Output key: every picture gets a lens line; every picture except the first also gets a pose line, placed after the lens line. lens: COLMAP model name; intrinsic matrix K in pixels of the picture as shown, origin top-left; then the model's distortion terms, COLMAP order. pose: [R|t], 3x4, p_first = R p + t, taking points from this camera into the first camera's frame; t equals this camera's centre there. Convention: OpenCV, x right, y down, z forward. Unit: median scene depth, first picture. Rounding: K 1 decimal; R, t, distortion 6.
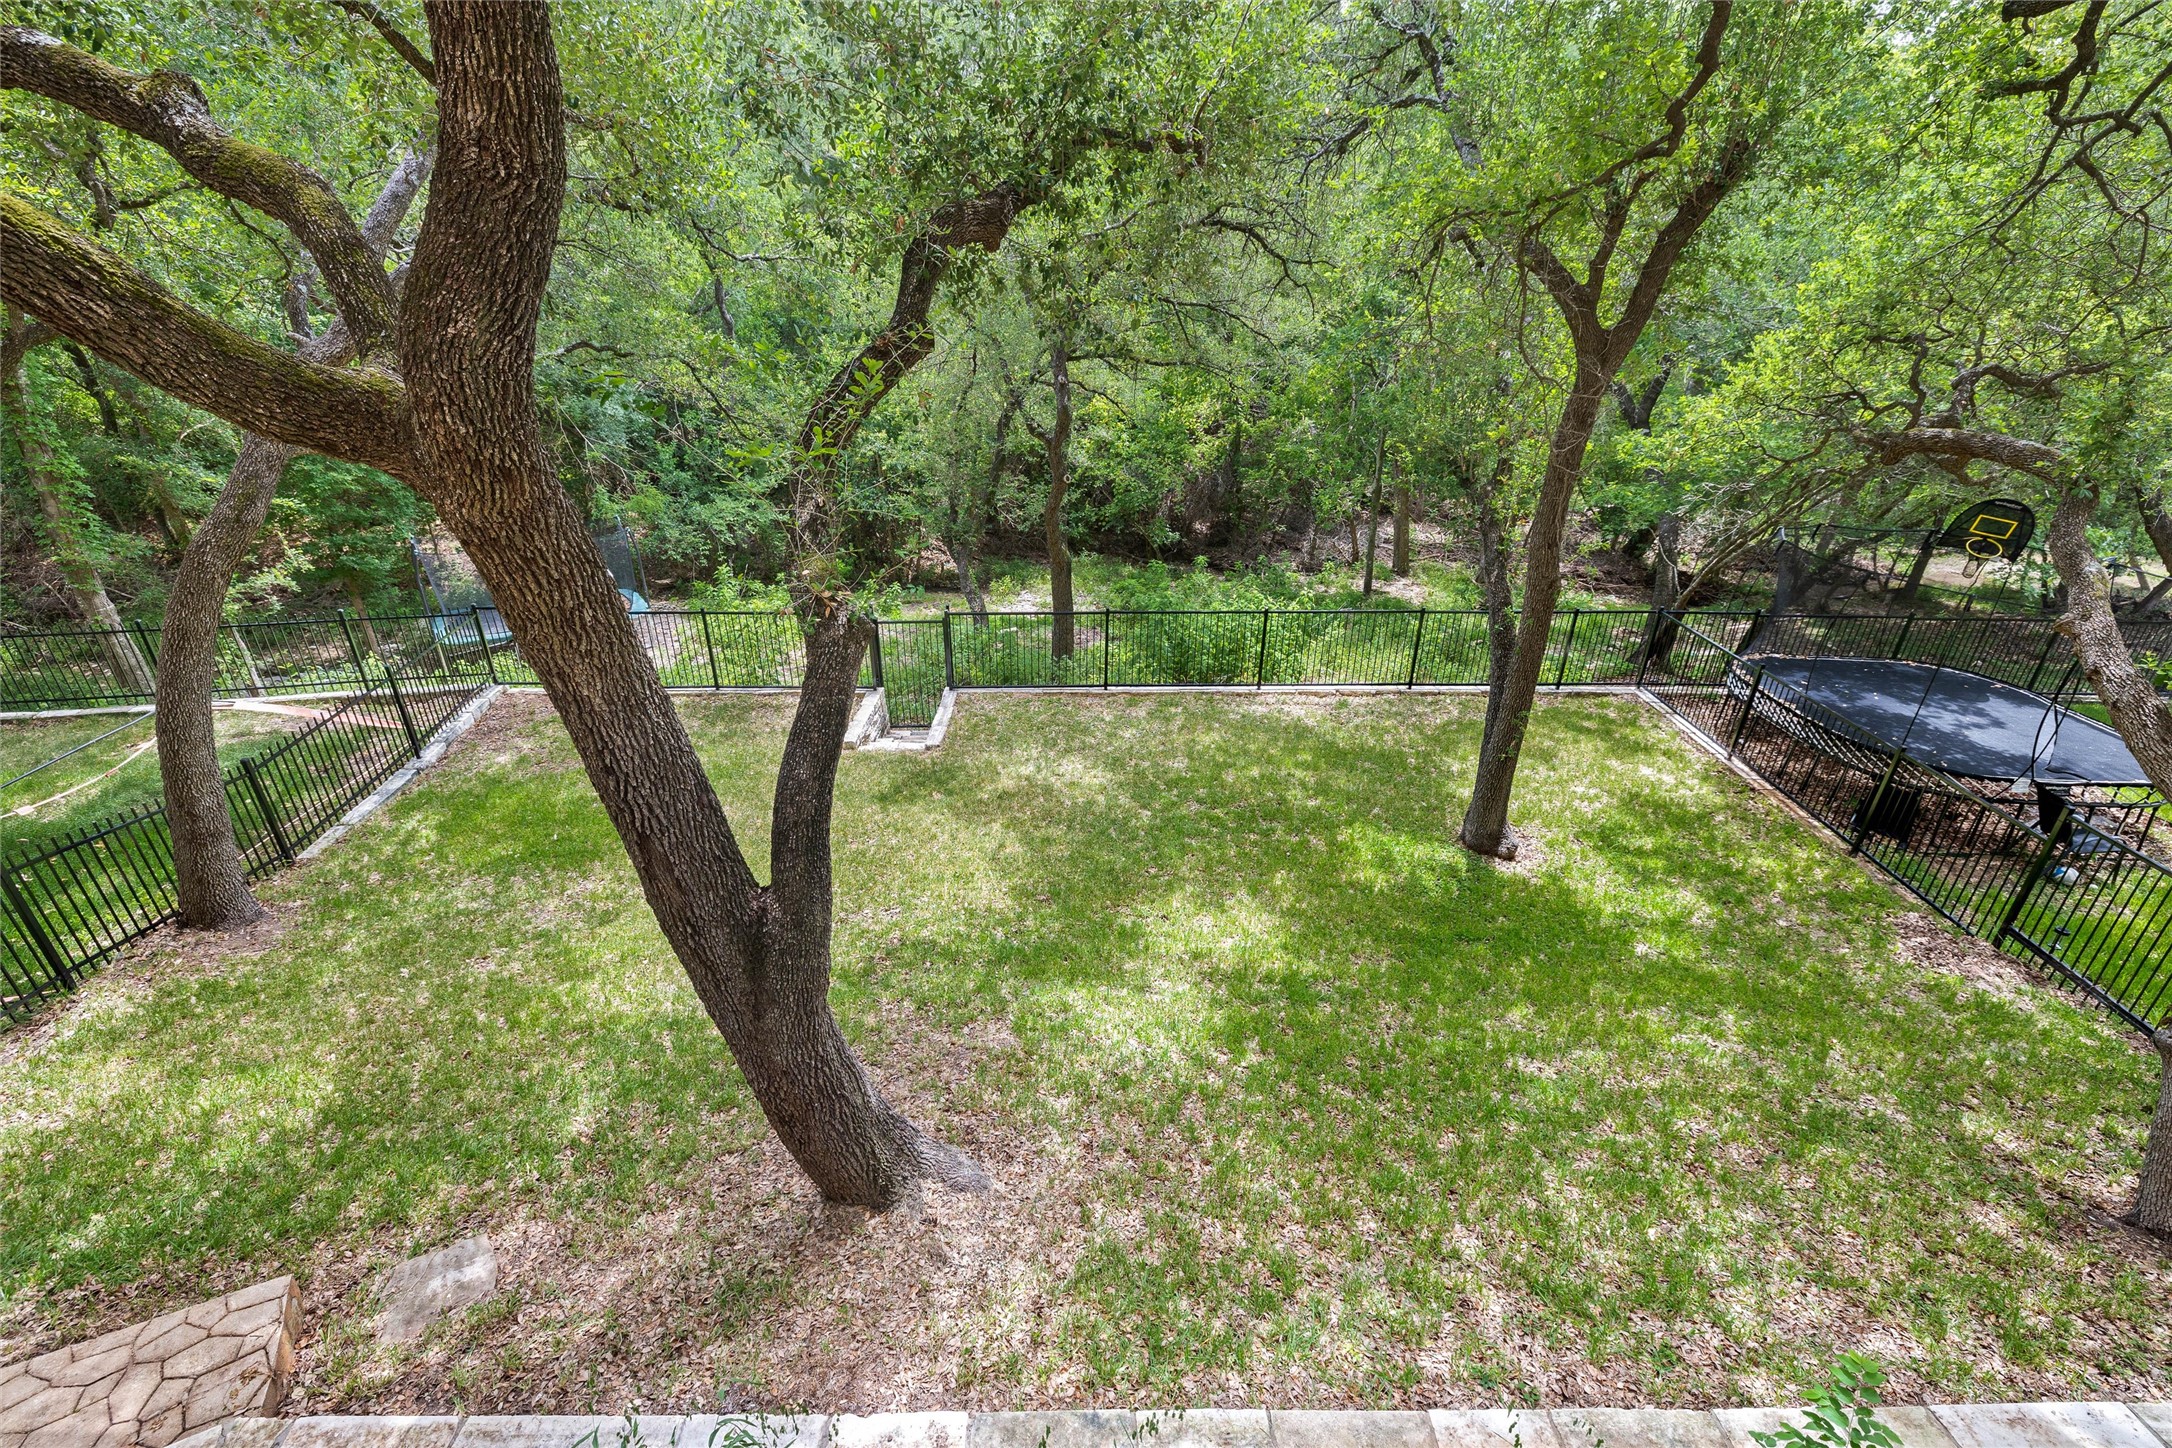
lens RADIAL K [[925.1, 0, 1092.8], [0, 925.1, 721.1], [0, 0, 1]] dist [-0.001224, 0.000046]
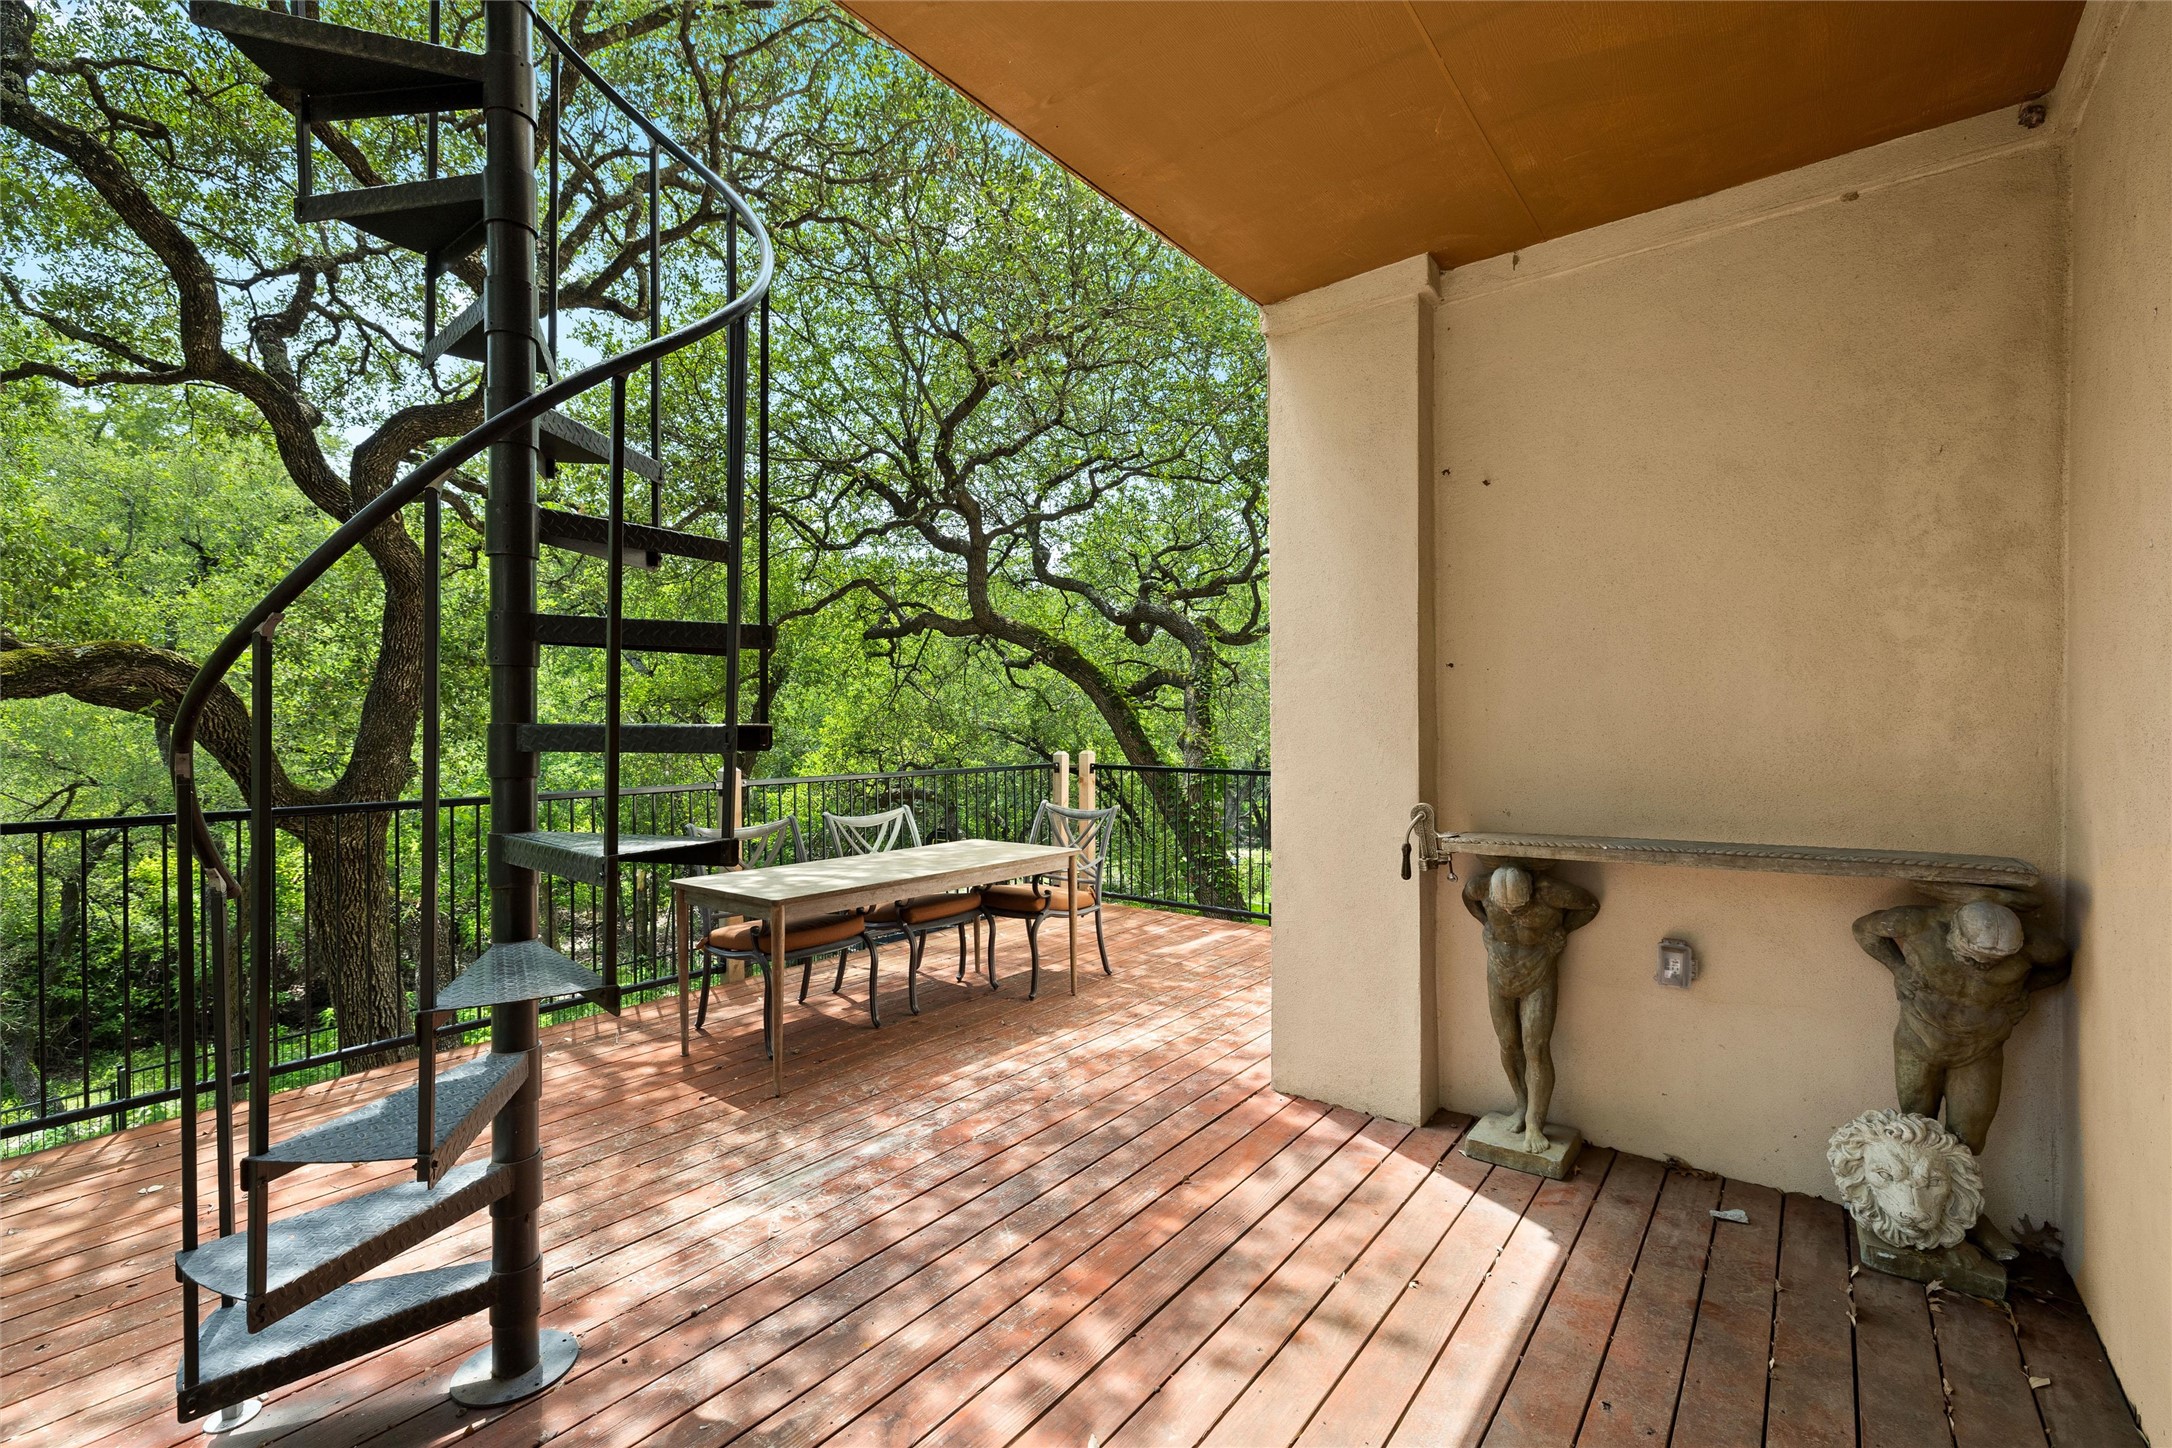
lens RADIAL K [[925.1, 0, 1085.3], [0, 925.1, 720.0], [0, 0, 1]] dist [-0.001224, 0.000046]
pose [[0.624991, -0.013007, 0.780524, -0.408411], [0.350210, 0.898268, -0.265456, 0.225537], [-0.697667, 0.439255, 0.565965, -0.502859]]
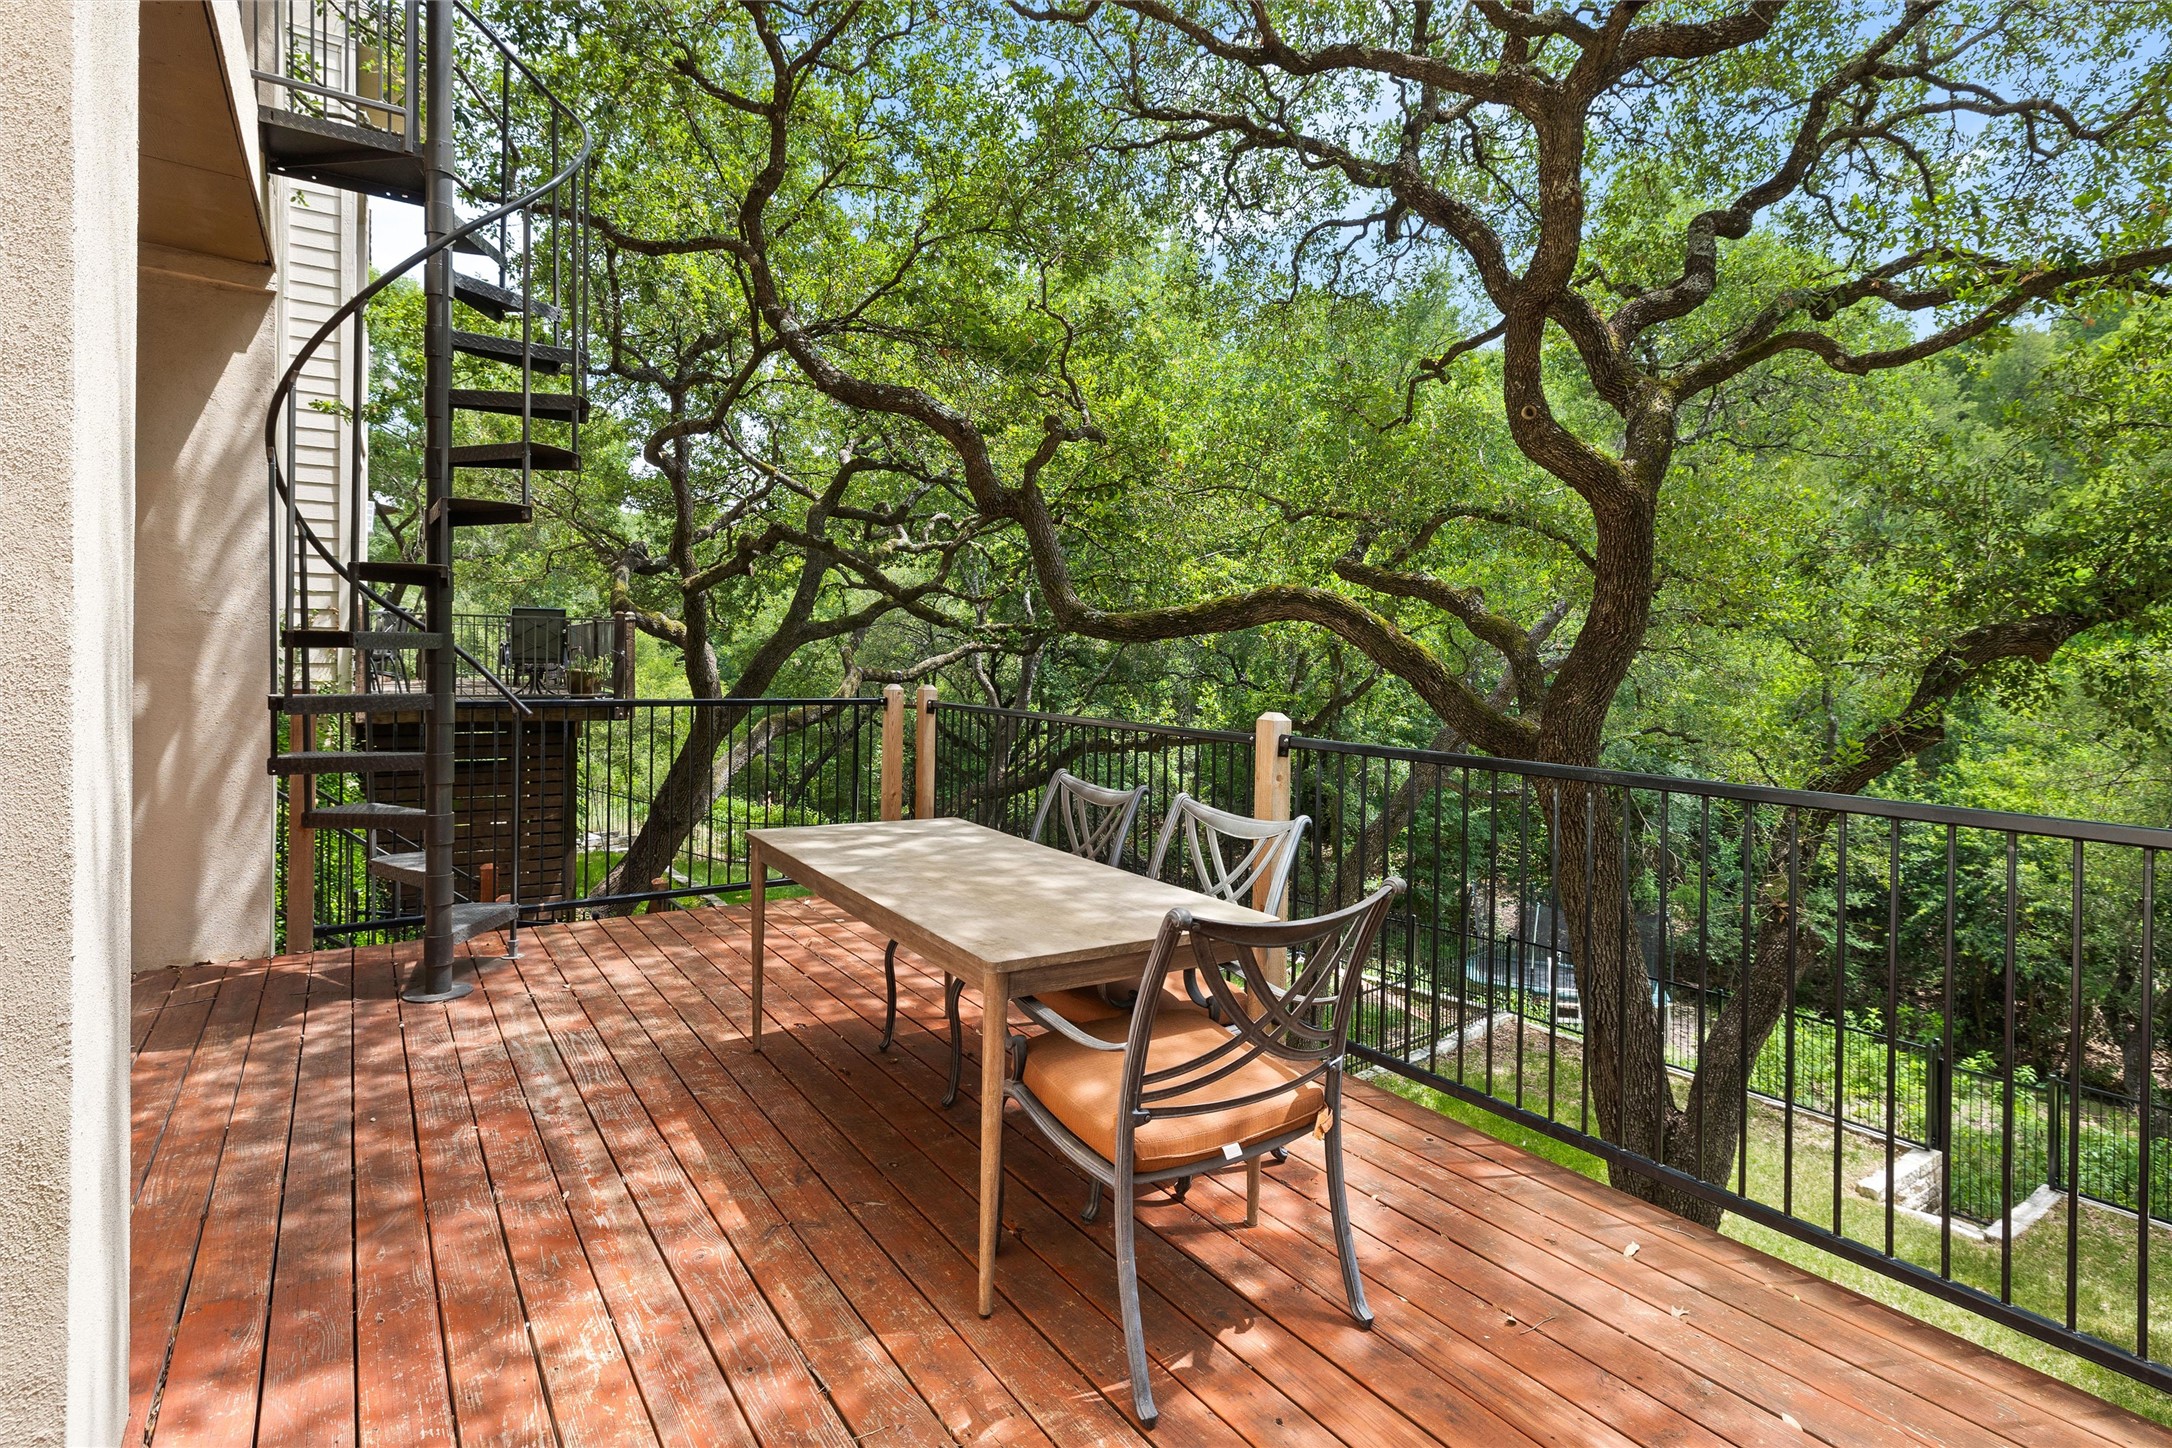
lens RADIAL K [[1059.4, 0, 1102.3], [0, 1059.4, 663.1], [0, 0, 1]] dist [-0.000933, 0.000350]
pose [[0.567624, 0.000154, -0.823288, 0.198537], [-0.366456, 0.895522, -0.252489, 0.144027], [0.737234, 0.445017, 0.508376, -0.304316]]
